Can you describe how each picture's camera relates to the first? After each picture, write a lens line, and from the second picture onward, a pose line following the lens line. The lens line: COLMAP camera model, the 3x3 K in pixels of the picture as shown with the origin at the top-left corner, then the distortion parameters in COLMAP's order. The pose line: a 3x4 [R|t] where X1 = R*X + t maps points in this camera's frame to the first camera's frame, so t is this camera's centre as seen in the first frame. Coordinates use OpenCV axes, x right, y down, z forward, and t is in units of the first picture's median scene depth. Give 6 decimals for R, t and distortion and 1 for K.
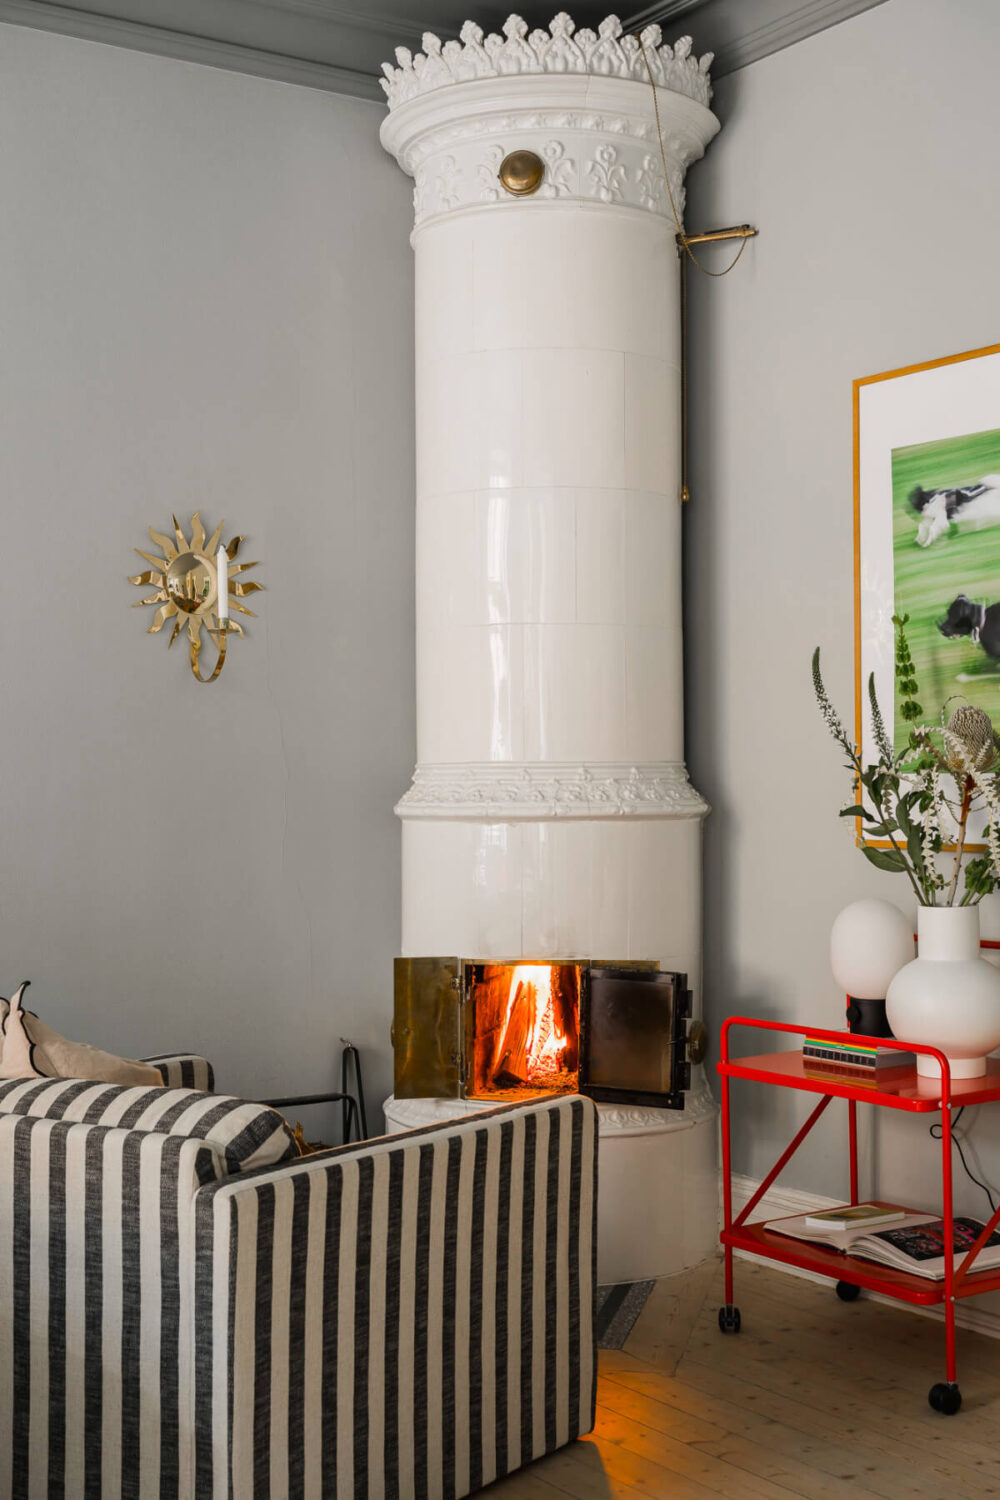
lens RADIAL K [[1987.3, 0, 537.7], [0, 1987.3, 785.4], [0, 0, 1]] dist [0.021529, 0.000000]
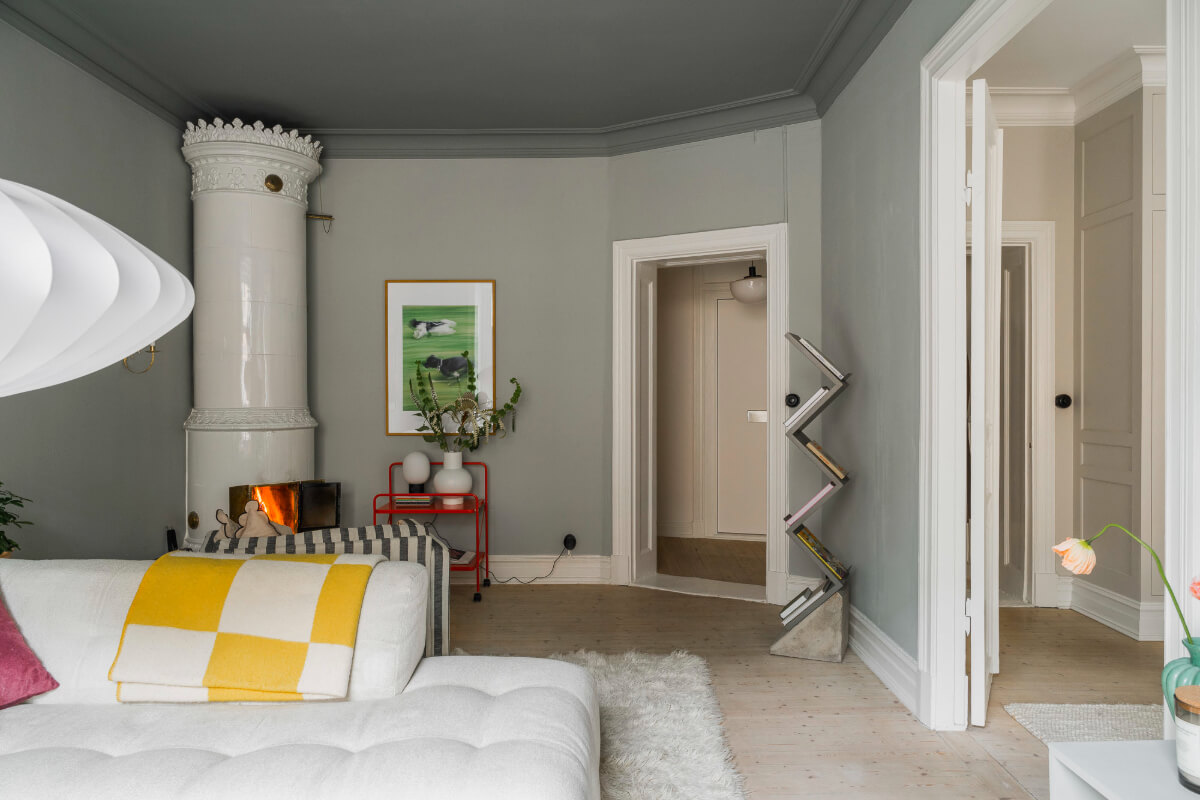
lens RADIAL K [[810.3, 0, 607.7], [0, 810.3, 398.9], [0, 0, 1]] dist [0.005591, -0.003449]
pose [[0.536567, 0.002436, 0.843854, -0.694794], [0.004517, 0.999973, -0.005759, -0.015613], [-0.843846, 0.006902, 0.536541, 0.059352]]
